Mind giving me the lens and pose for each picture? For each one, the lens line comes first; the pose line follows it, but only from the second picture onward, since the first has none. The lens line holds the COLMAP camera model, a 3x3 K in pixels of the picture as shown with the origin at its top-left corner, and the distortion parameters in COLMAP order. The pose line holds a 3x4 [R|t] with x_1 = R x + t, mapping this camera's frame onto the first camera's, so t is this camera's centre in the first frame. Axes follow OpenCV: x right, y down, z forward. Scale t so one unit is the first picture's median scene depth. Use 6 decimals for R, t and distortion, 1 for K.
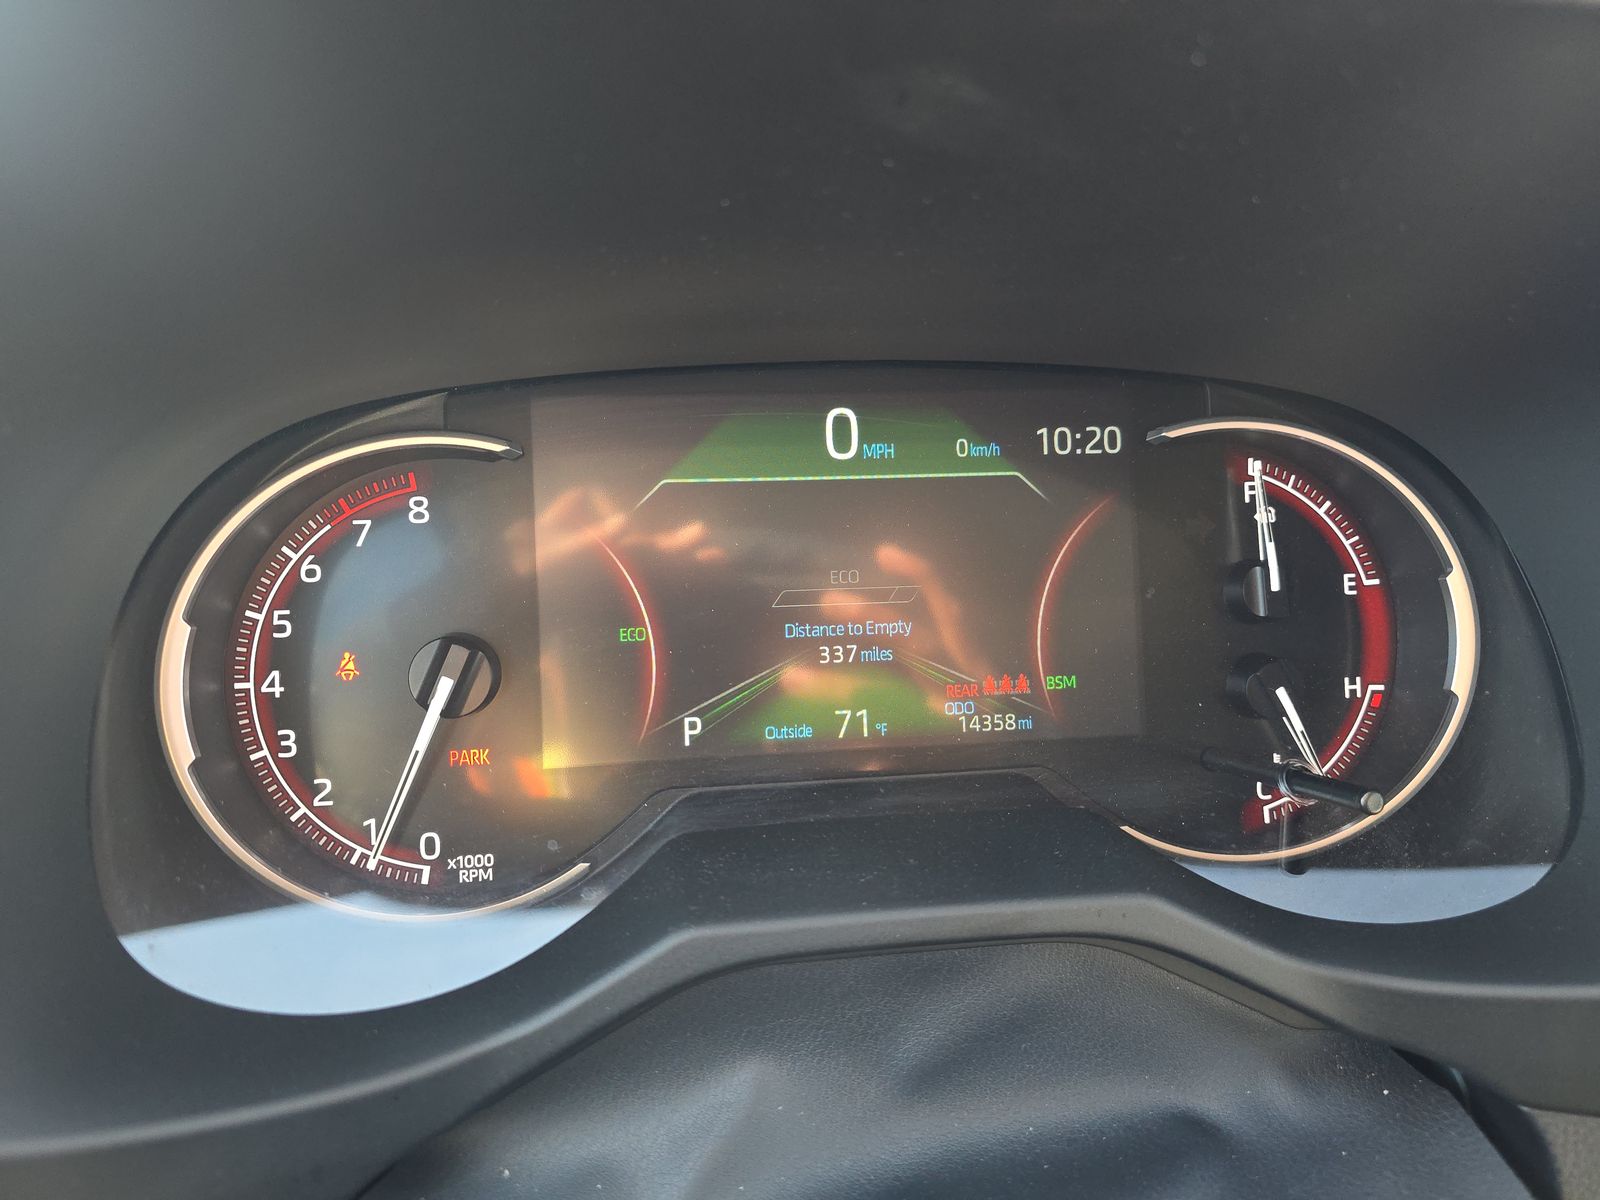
lens RADIAL K [[1078.0, 0, 801.4], [0, 1078.0, 600.7], [0, 0, 1]] dist [0.053122, -0.035653]
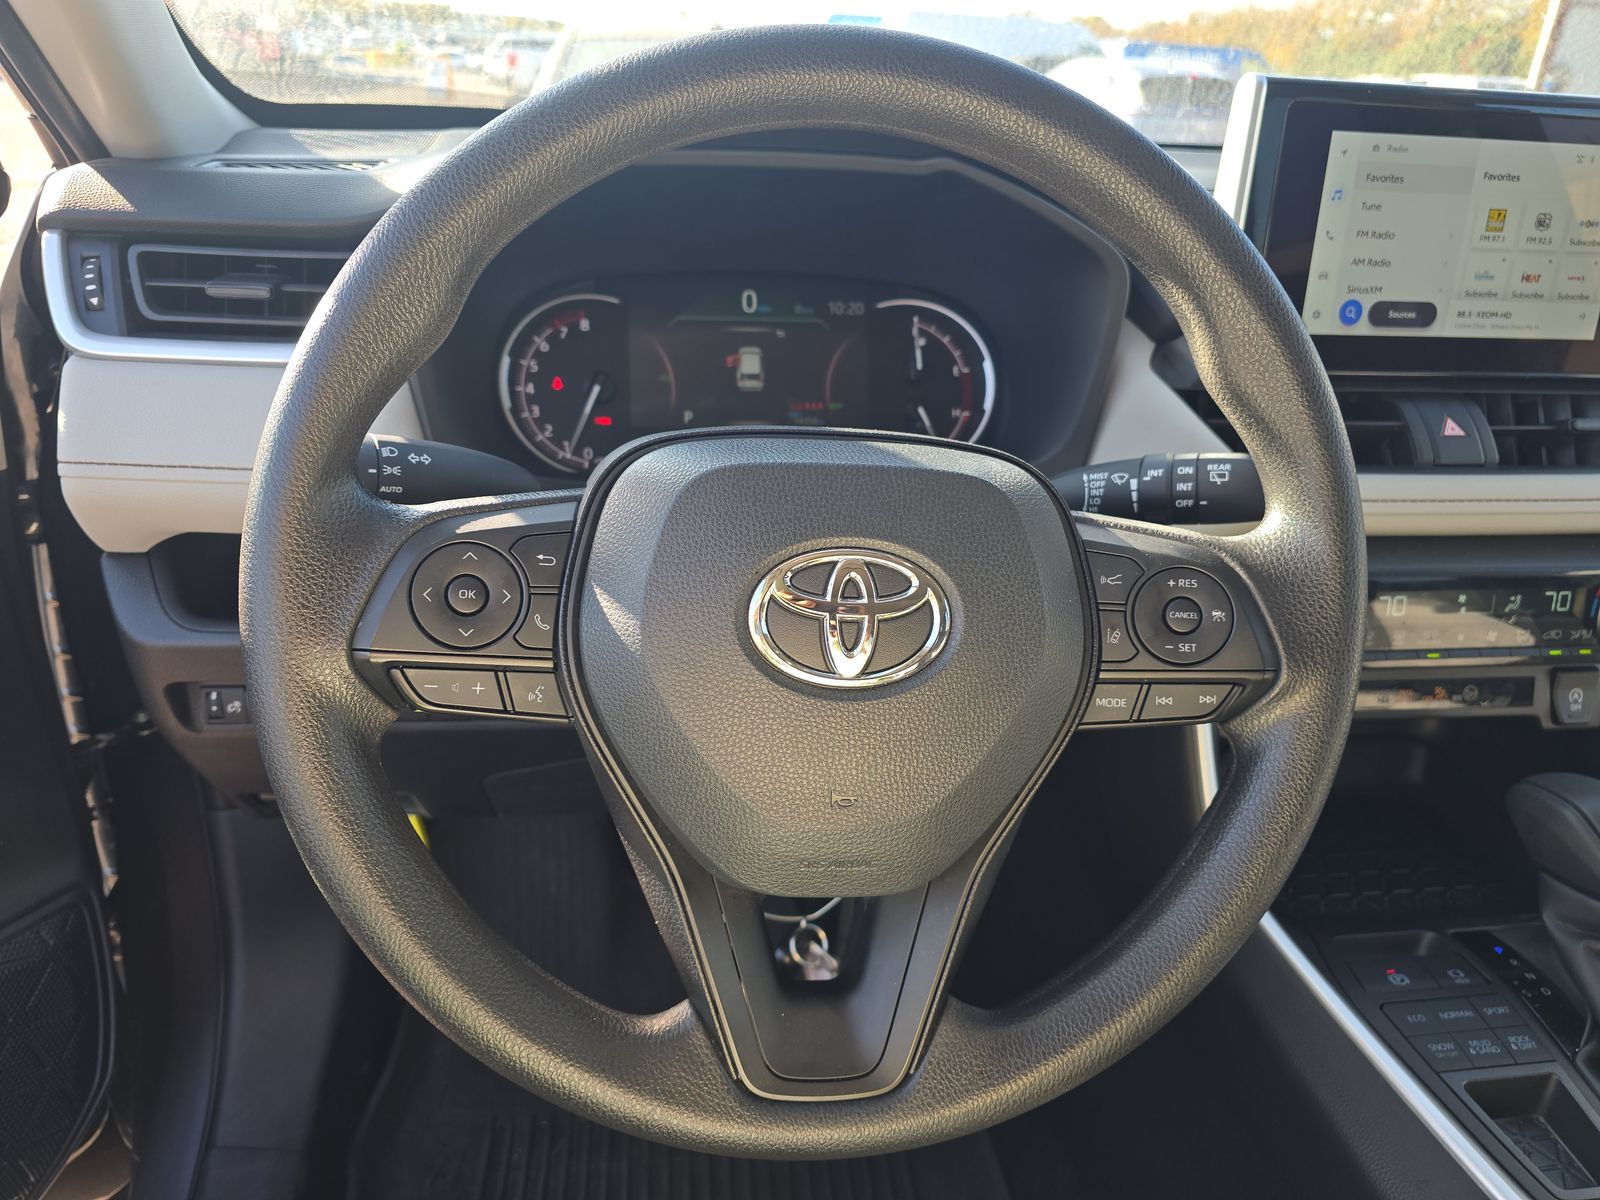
lens RADIAL K [[1078.0, 0, 804.7], [0, 1078.0, 597.3], [0, 0, 1]] dist [0.053122, -0.035653]
pose [[0.999752, 0.021598, 0.005395, 0.167007], [-0.021666, 0.999683, 0.012853, 0.498861], [-0.005115, -0.012967, 0.999903, -1.531981]]
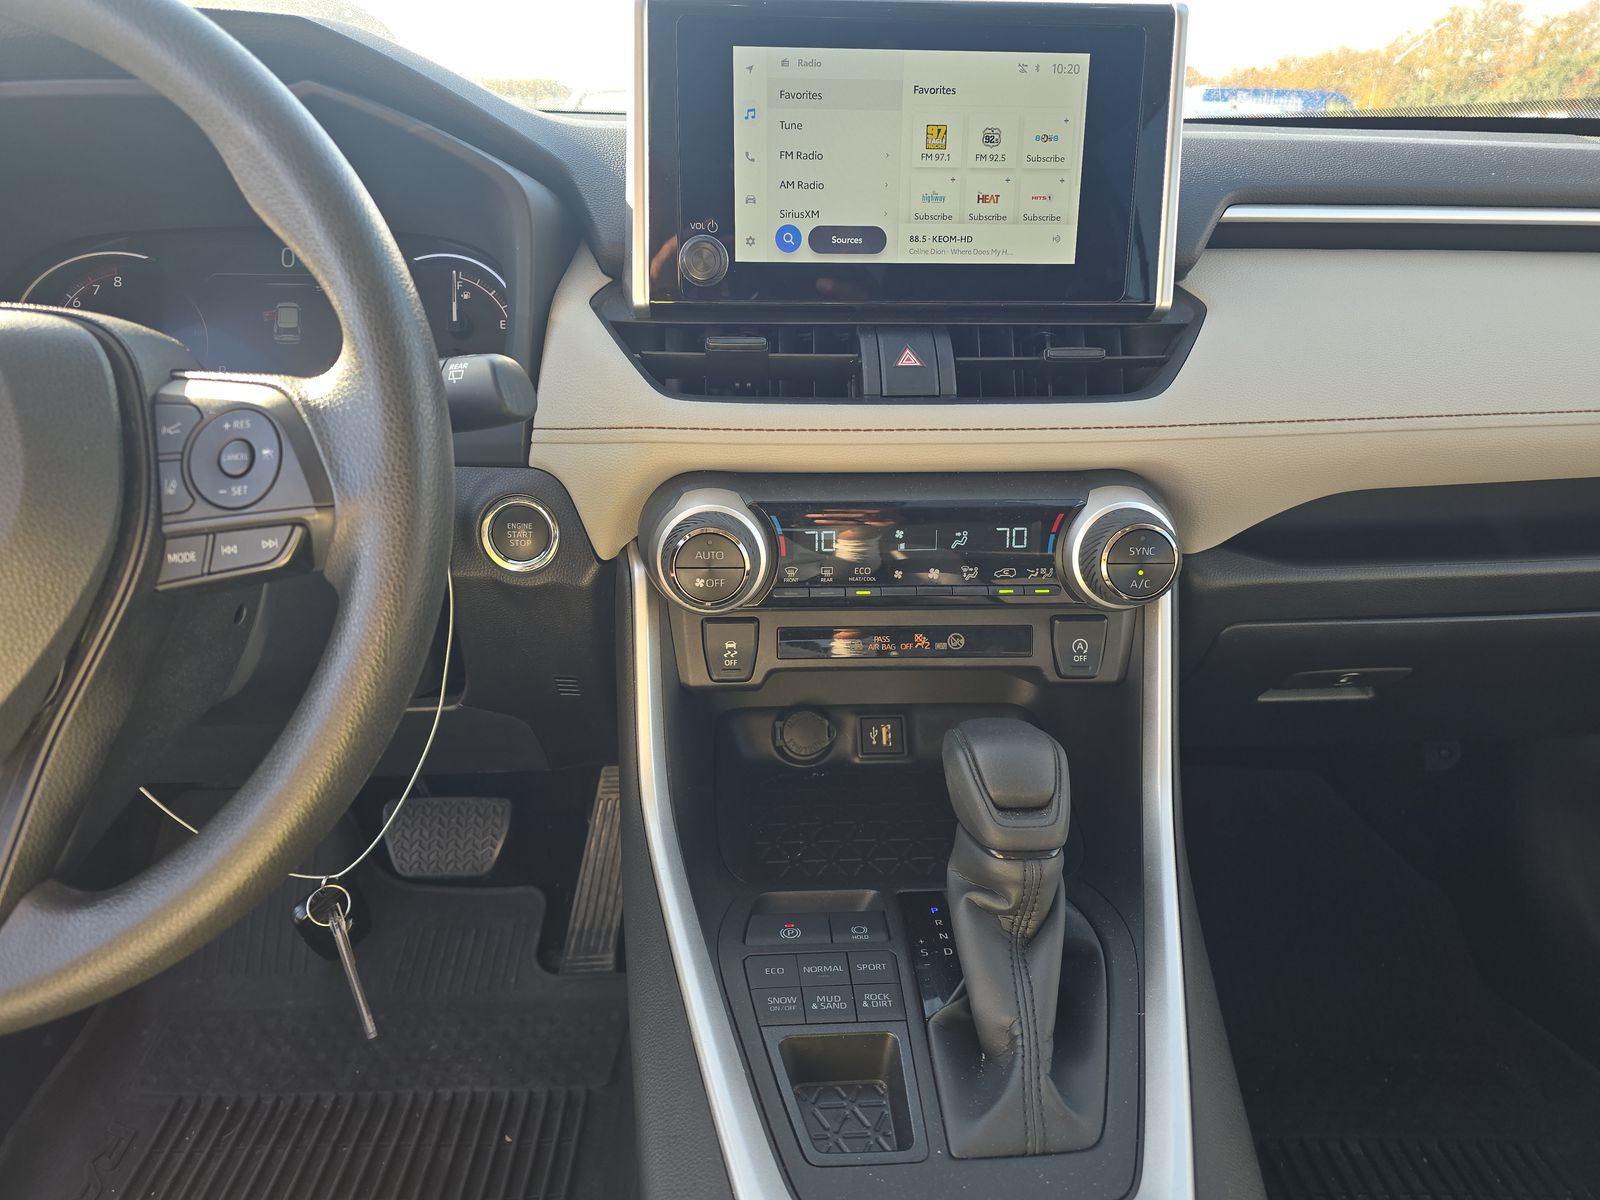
lens RADIAL K [[1078.0, 0, 800.9], [0, 1078.0, 597.2], [0, 0, 1]] dist [0.053122, -0.035653]
pose [[0.994765, 0.021495, -0.099899, 1.499765], [-0.023676, 0.999505, -0.020701, 0.665028], [0.099405, 0.022957, 0.994782, -1.400365]]
